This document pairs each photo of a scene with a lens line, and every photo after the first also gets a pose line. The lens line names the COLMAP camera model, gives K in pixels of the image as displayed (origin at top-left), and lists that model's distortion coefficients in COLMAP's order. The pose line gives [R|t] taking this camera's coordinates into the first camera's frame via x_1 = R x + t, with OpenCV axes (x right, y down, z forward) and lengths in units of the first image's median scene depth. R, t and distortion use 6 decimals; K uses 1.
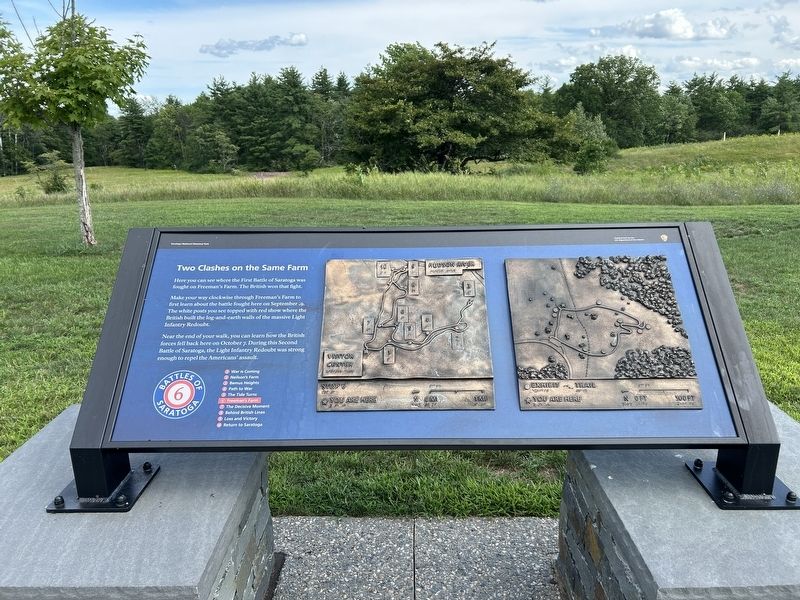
lens RADIAL K [[589.7, 0, 400.0], [0, 589.7, 300.0], [0, 0, 1]] dist [-0.001453, -0.003733]
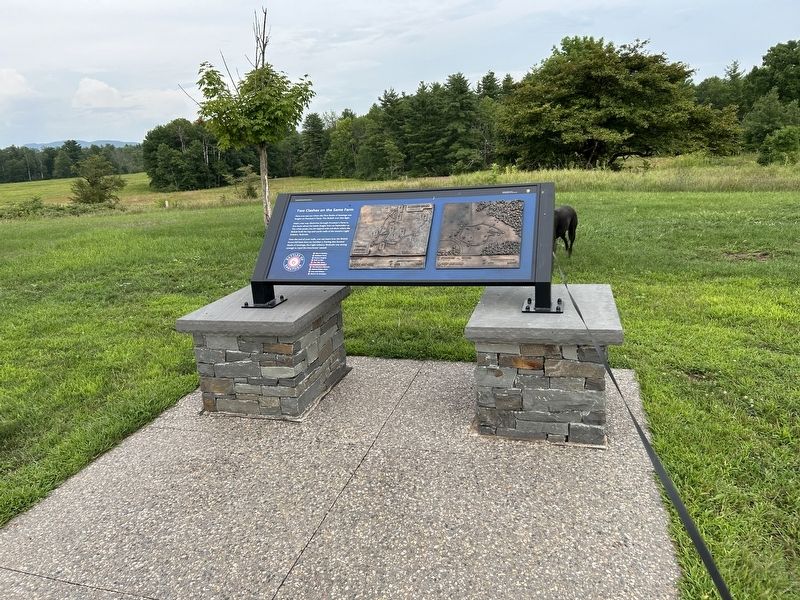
lens RADIAL K [[589.7, 0, 400.0], [0, 589.7, 300.0], [0, 0, 1]] dist [-0.001453, -0.003733]
pose [[0.962343, 0.020829, -0.271040, 0.429169], [-0.022388, 0.999746, -0.002660, 0.198655], [0.270915, 0.008628, 0.962564, -0.727737]]
